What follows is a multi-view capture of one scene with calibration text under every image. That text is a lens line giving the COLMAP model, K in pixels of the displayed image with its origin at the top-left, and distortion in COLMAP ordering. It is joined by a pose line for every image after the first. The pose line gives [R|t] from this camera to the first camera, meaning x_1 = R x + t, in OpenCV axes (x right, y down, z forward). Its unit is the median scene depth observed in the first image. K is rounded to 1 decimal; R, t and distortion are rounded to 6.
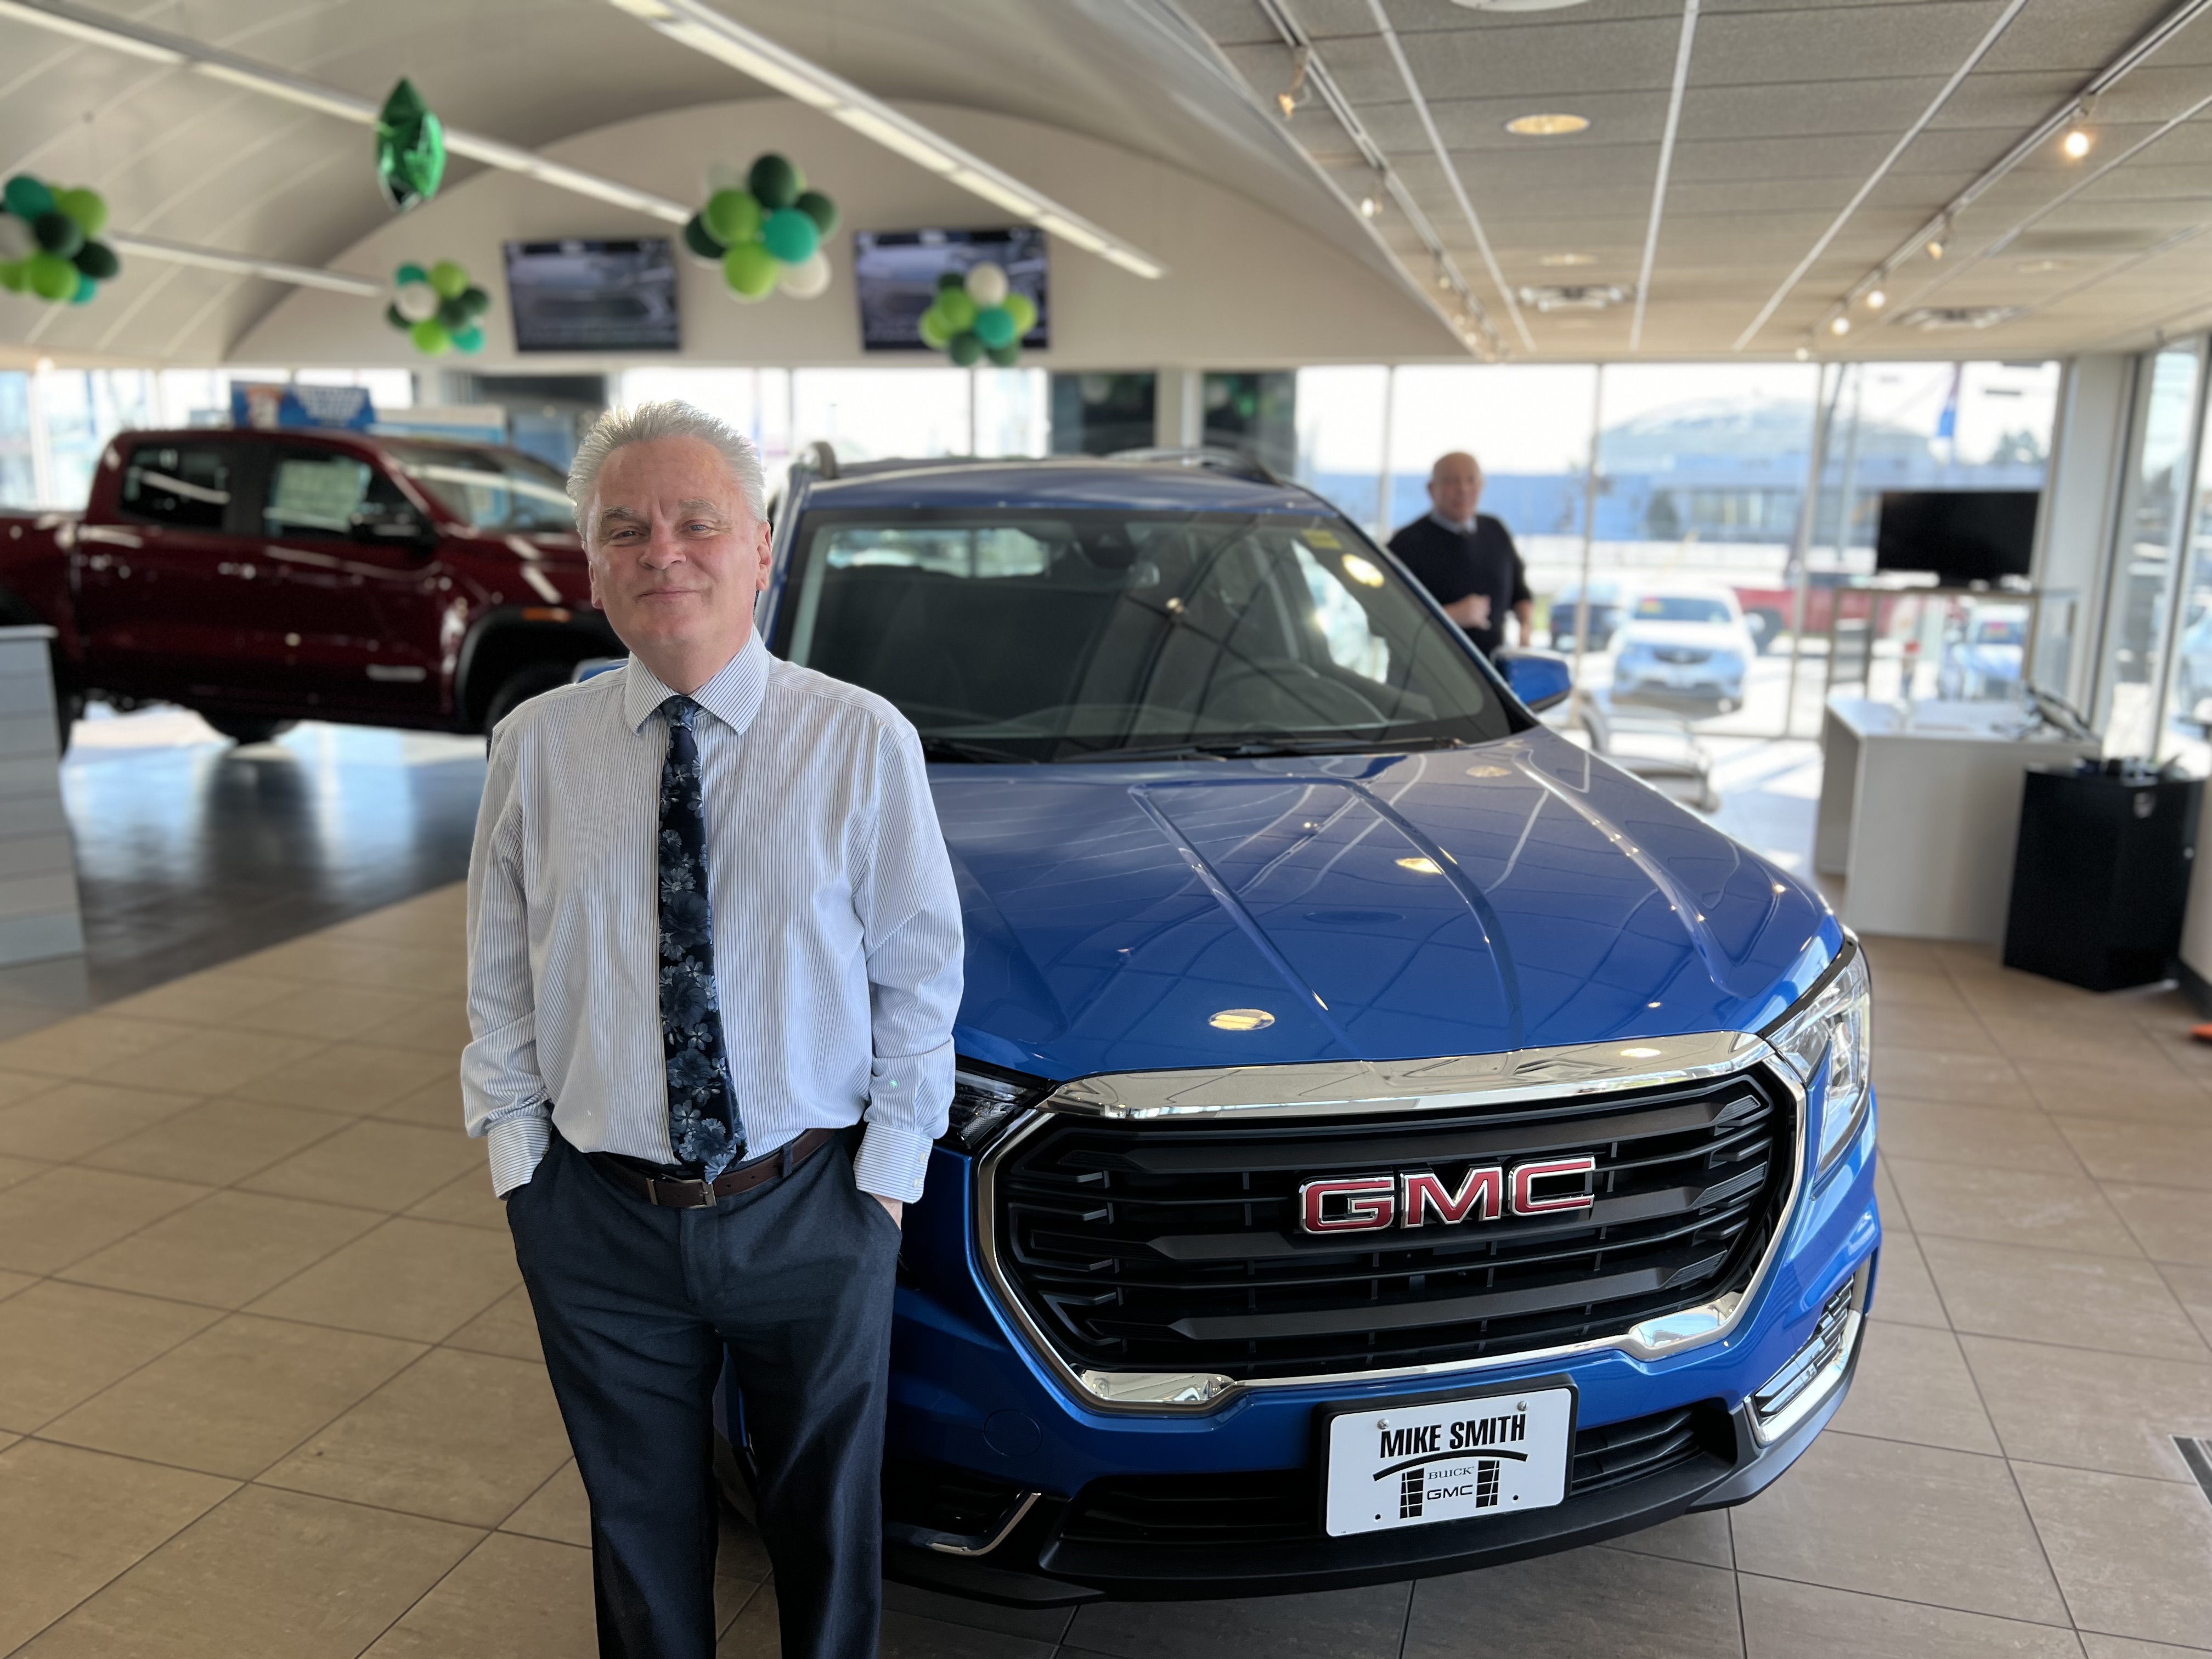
lens RADIAL K [[1662.7, 0, 1097.3], [0, 1662.7, 857.8], [0, 0, 1]] dist [-0.003857, -0.013265]
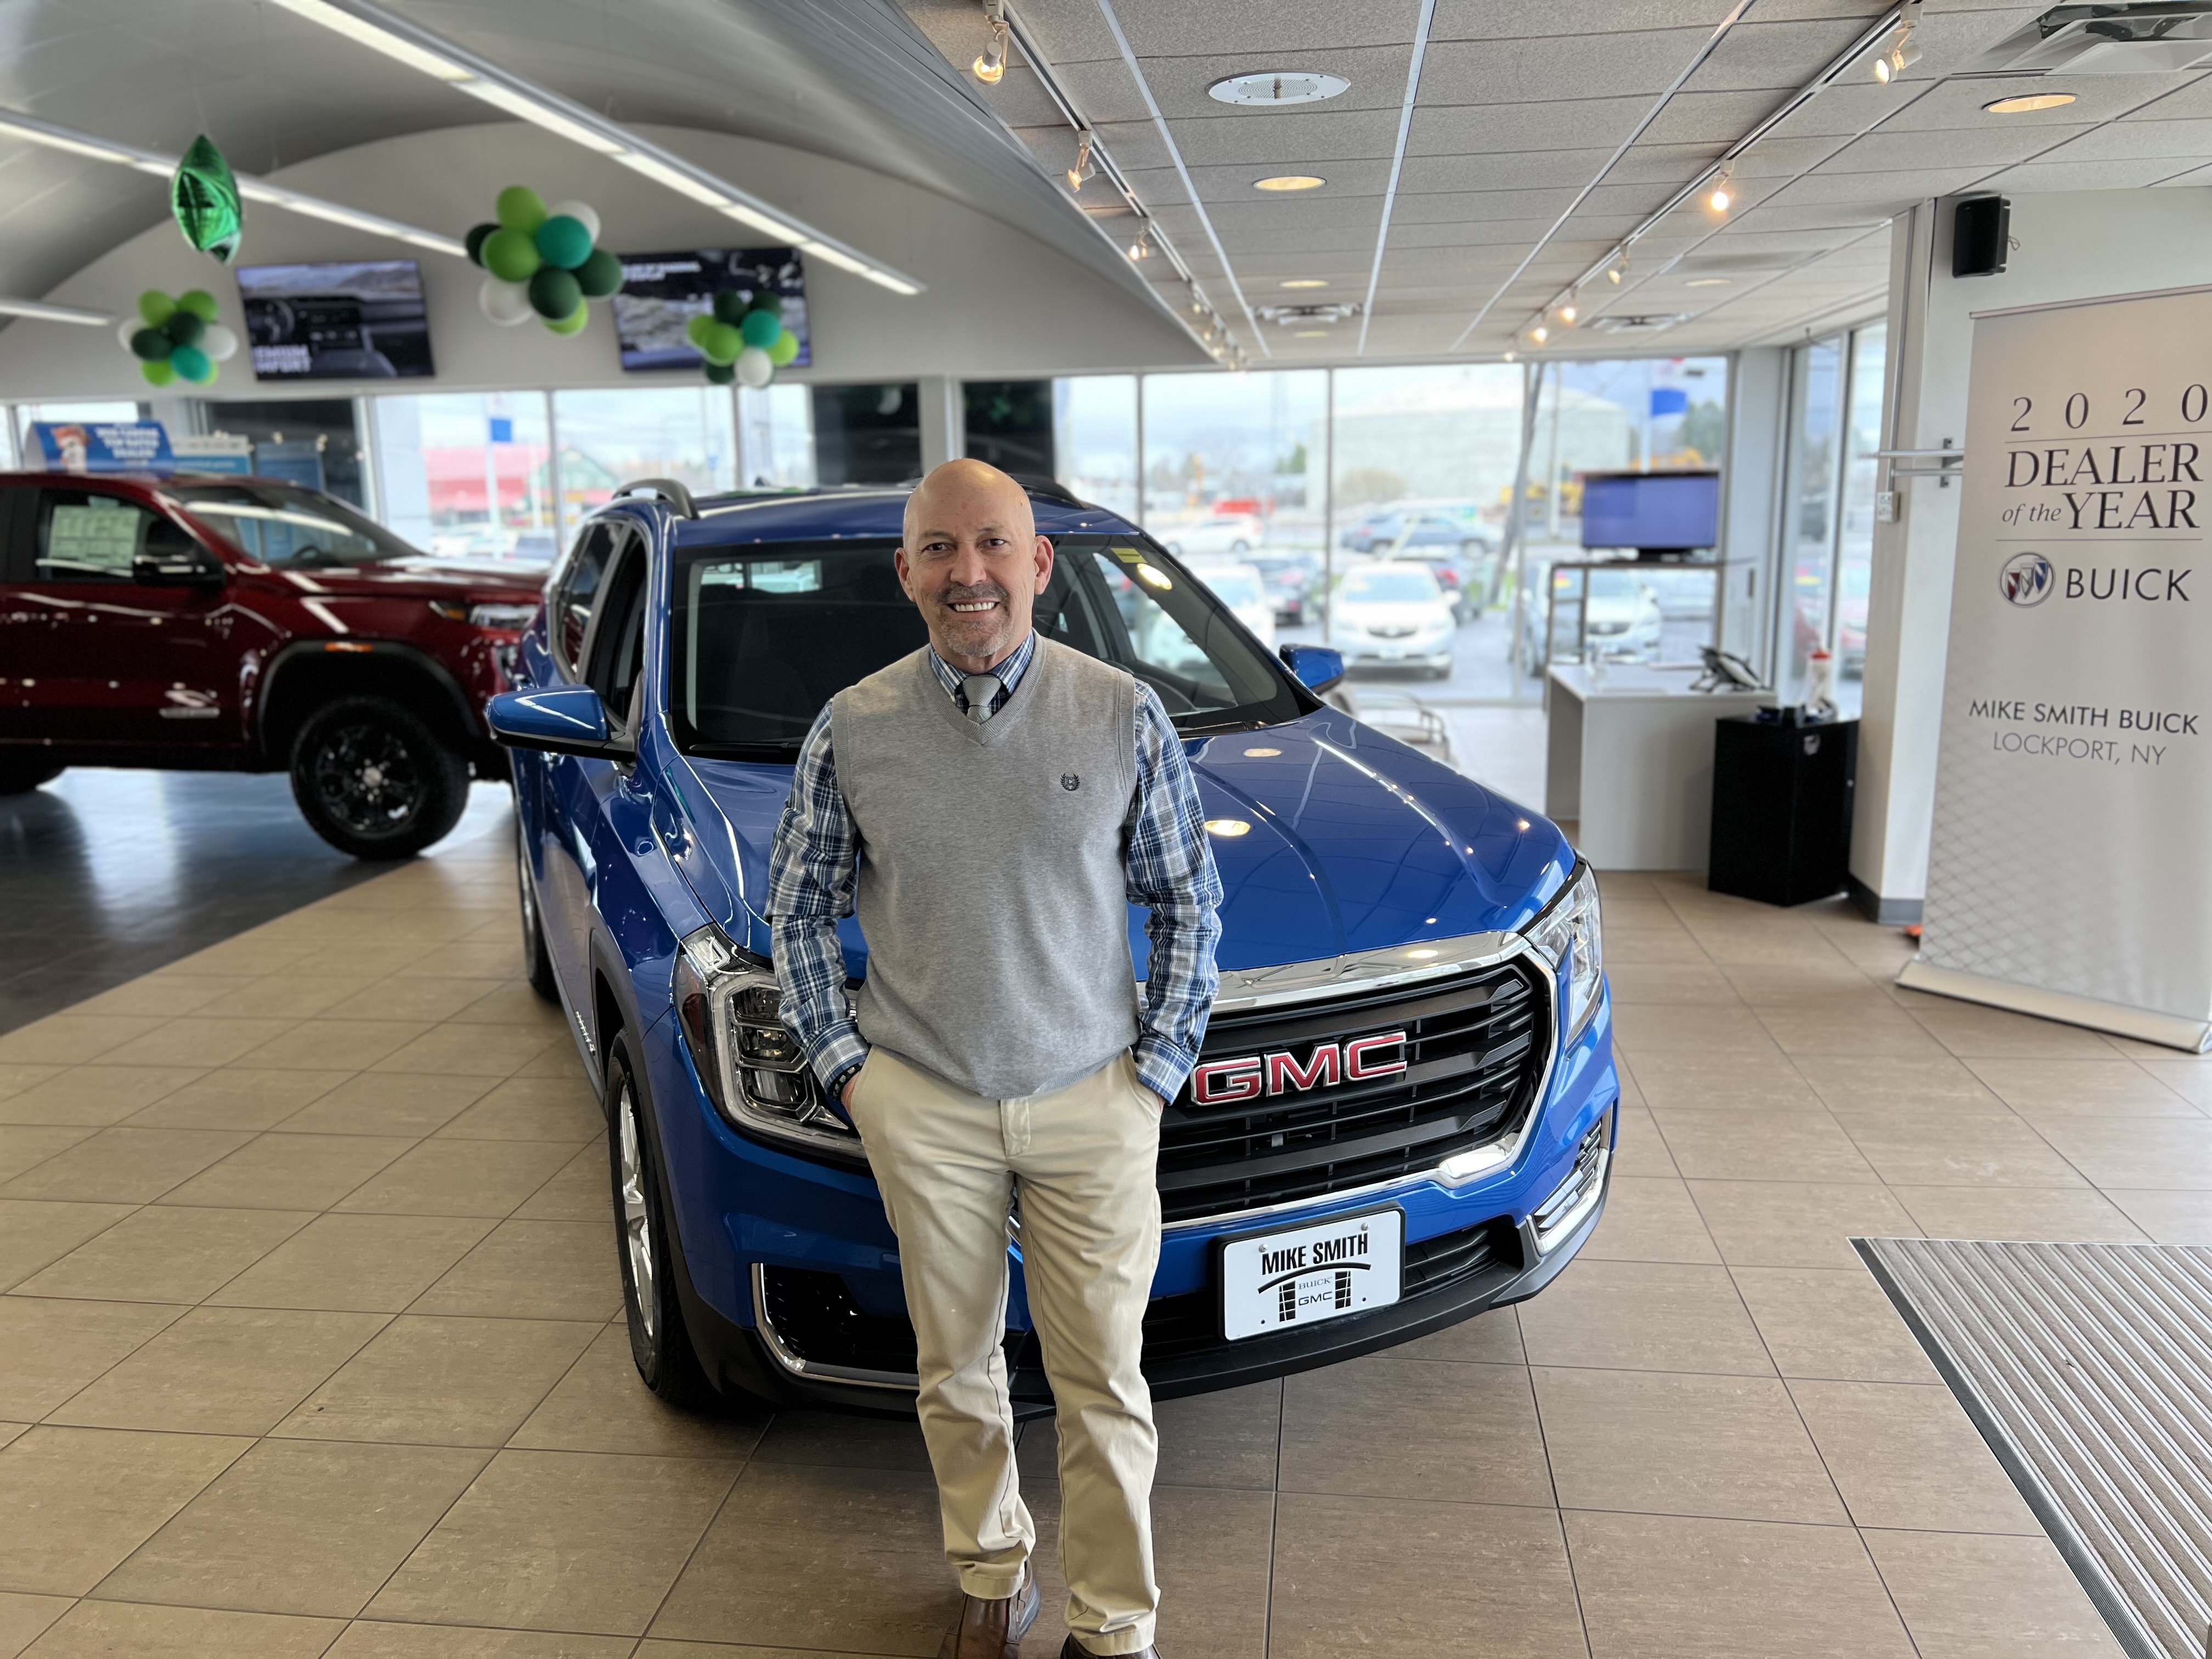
lens RADIAL K [[1662.7, 0, 1097.3], [0, 1662.7, 857.8], [0, 0, 1]] dist [-0.003857, -0.013265]
pose [[0.987640, -0.065675, 0.142316, -0.078714], [0.065367, 0.997838, 0.006848, 0.012696], [-0.142458, 0.002539, 0.989798, -0.174108]]
